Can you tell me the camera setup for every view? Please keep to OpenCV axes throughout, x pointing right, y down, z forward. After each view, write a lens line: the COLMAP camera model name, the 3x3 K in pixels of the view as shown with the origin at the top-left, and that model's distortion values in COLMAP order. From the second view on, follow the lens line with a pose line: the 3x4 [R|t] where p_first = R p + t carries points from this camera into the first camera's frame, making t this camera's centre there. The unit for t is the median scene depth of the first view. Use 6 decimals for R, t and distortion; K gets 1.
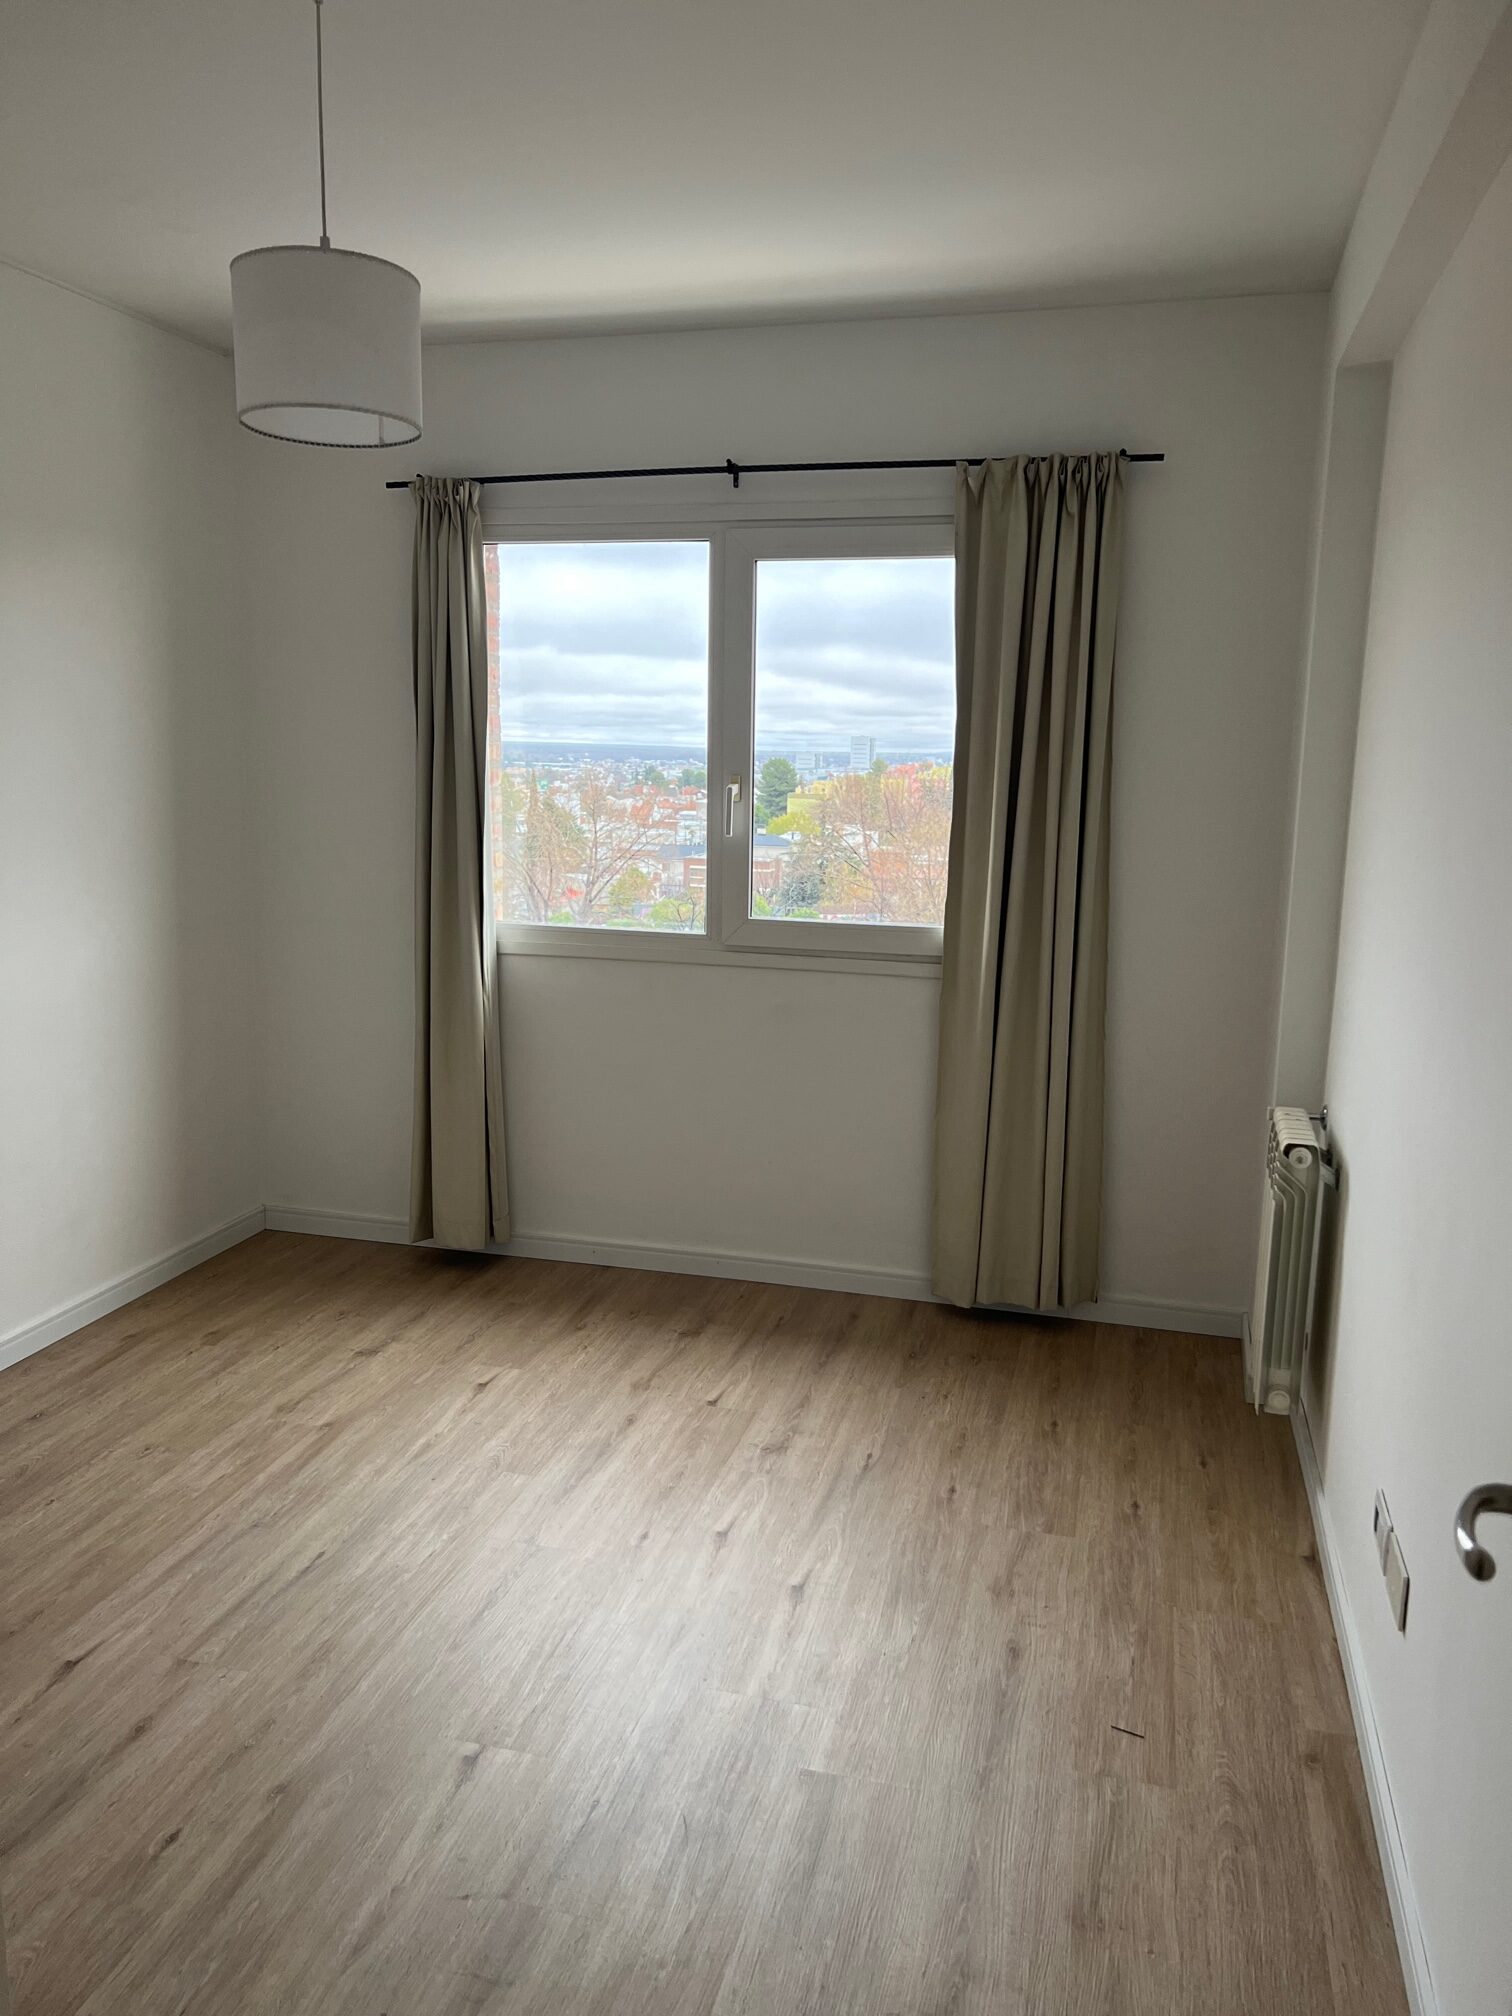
lens RADIAL K [[1523.2, 0, 755.3], [0, 1523.2, 994.3], [0, 0, 1]] dist [0.043221, -0.045544]
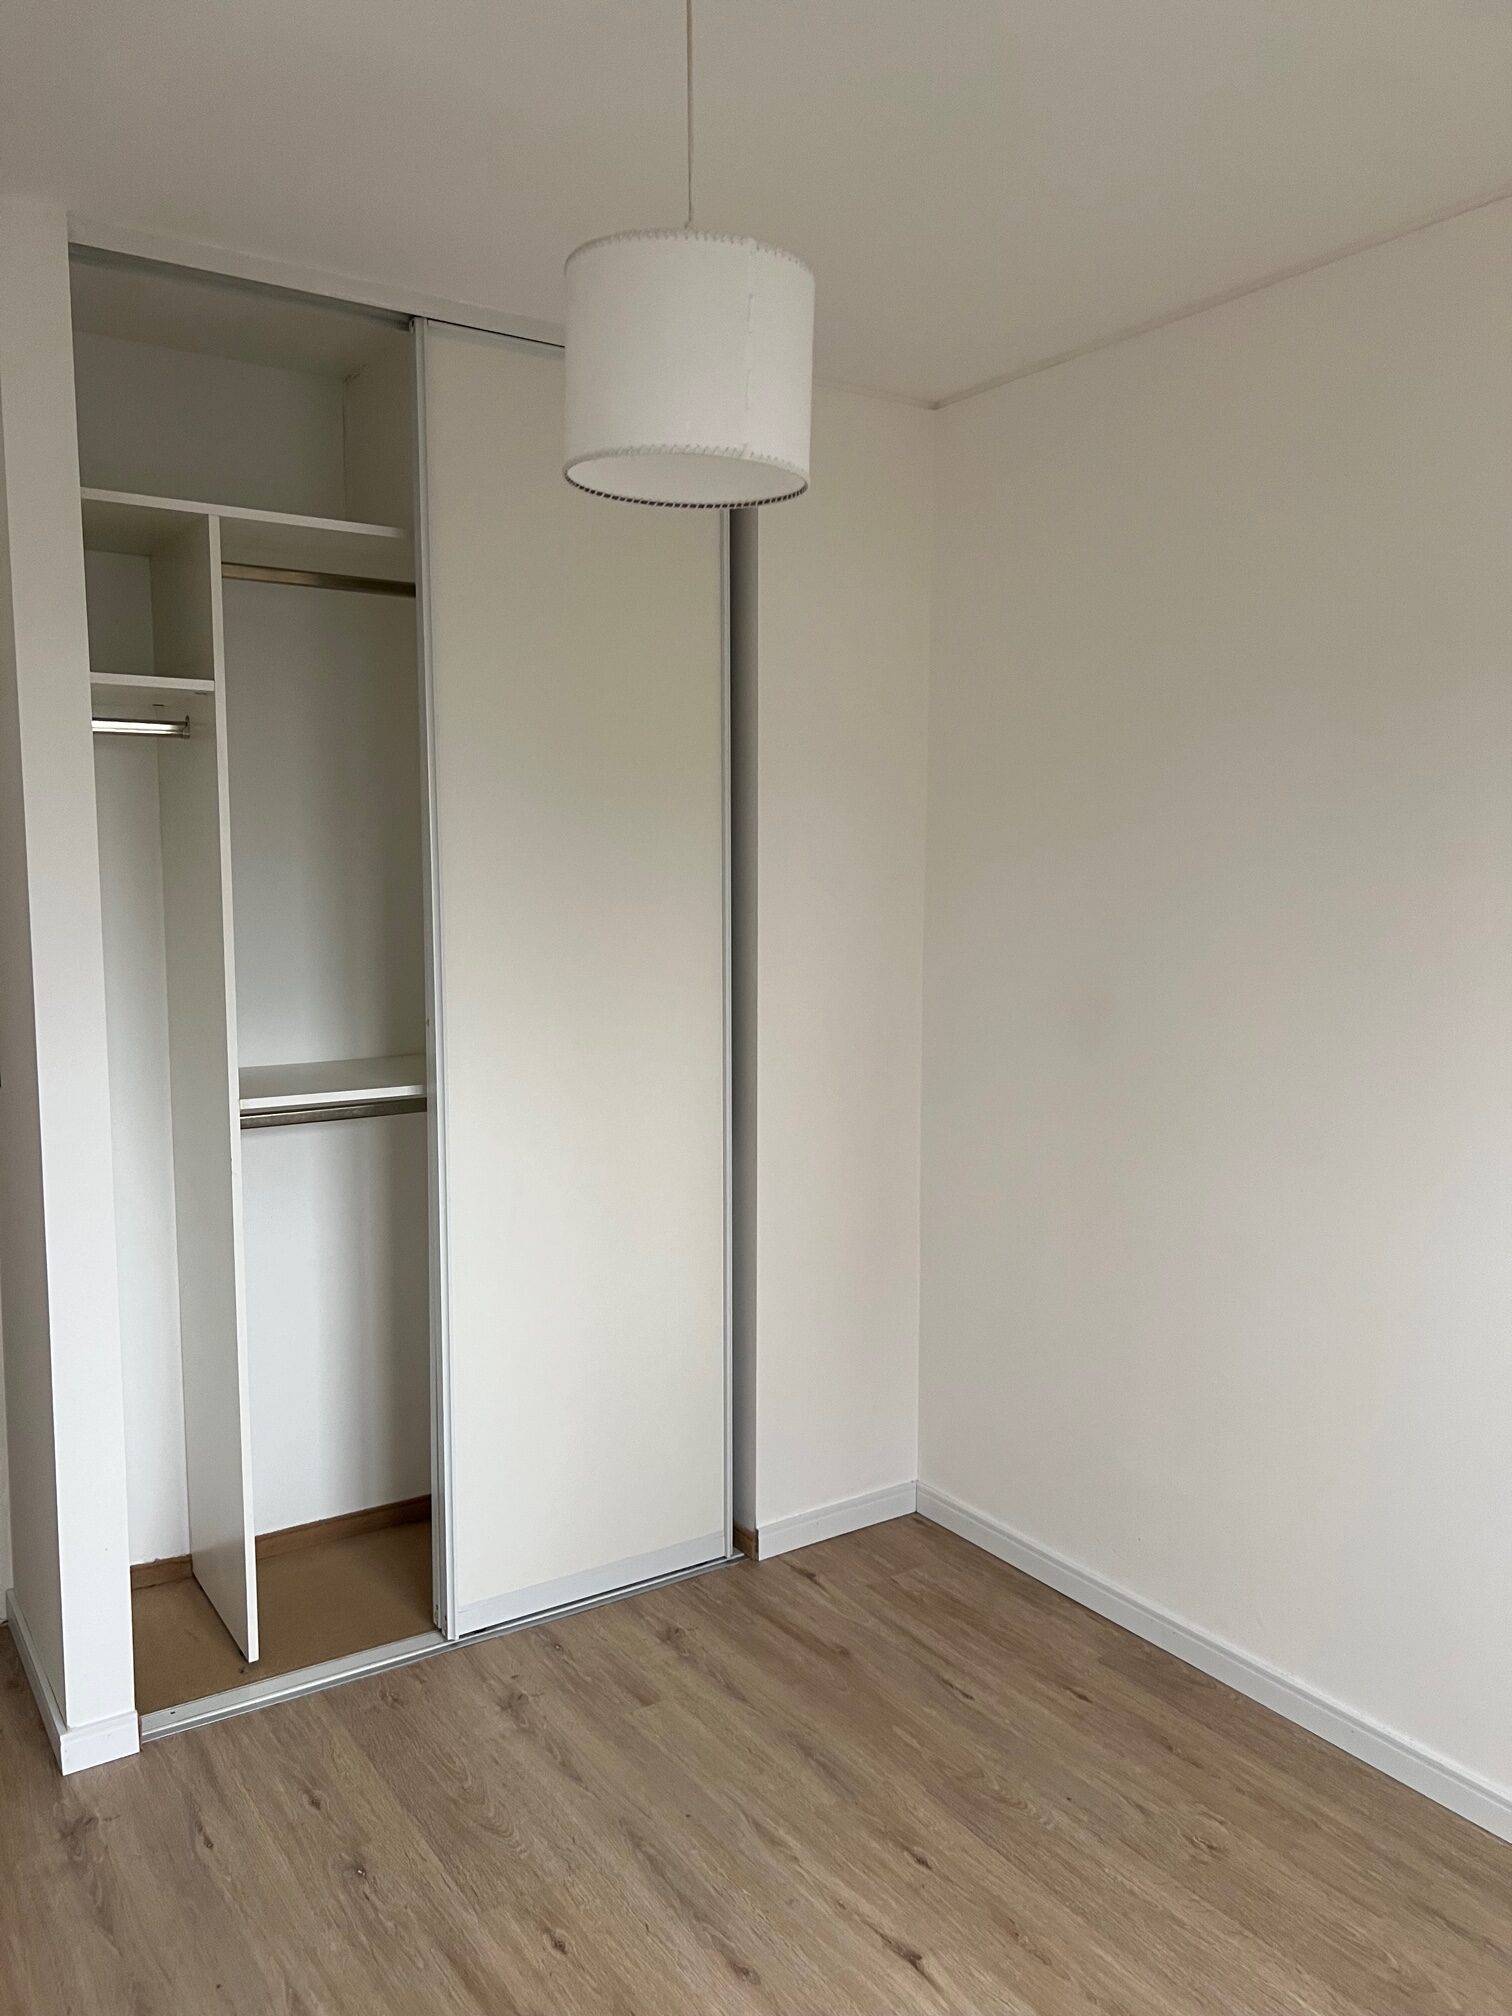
lens RADIAL K [[1523.2, 0, 755.6], [0, 1523.2, 1007.5], [0, 0, 1]] dist [0.043221, -0.045544]
pose [[-0.667058, 0.043818, -0.743716, 0.163377], [-0.136223, 0.974265, 0.179584, -0.159608], [0.732446, 0.221104, -0.643922, 0.987814]]
